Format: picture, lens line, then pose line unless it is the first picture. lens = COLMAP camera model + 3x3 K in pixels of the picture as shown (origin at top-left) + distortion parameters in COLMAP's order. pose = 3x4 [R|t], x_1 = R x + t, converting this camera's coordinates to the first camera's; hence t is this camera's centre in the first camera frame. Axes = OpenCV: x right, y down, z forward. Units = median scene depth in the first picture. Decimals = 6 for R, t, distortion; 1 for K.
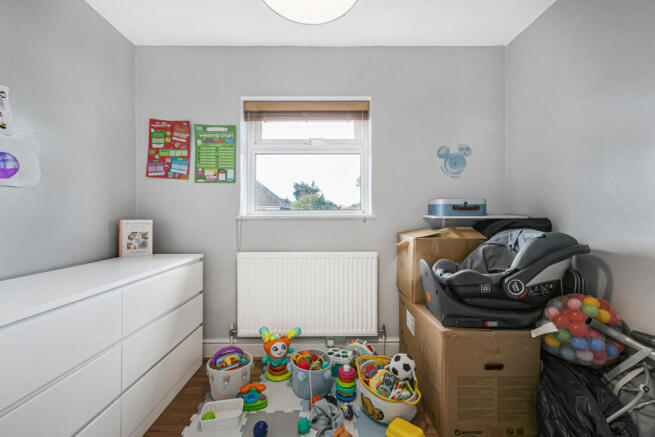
lens RADIAL K [[293.0, 0, 327.0], [0, 293.0, 215.0], [0, 0, 1]] dist [0.011013, 0.000252]
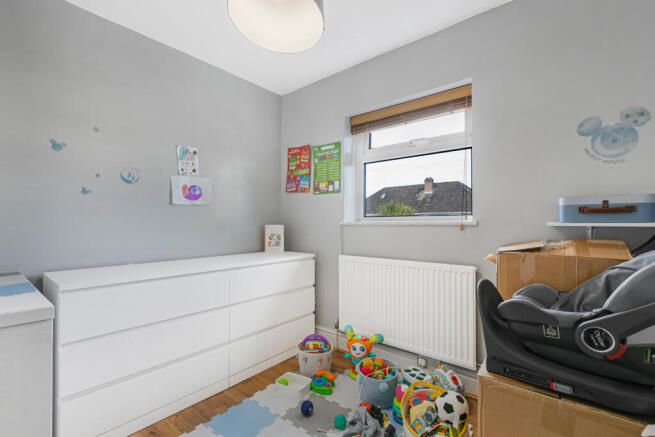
lens RADIAL K [[297.1, 0, 327.5], [0, 297.1, 218.5], [0, 0, 1]] dist [0.001803, 0.000218]
pose [[0.762937, -0.006821, -0.646437, 0.387014], [0.000477, 0.999950, -0.009988, 0.000647], [0.646472, 0.007311, 0.762902, 0.105730]]
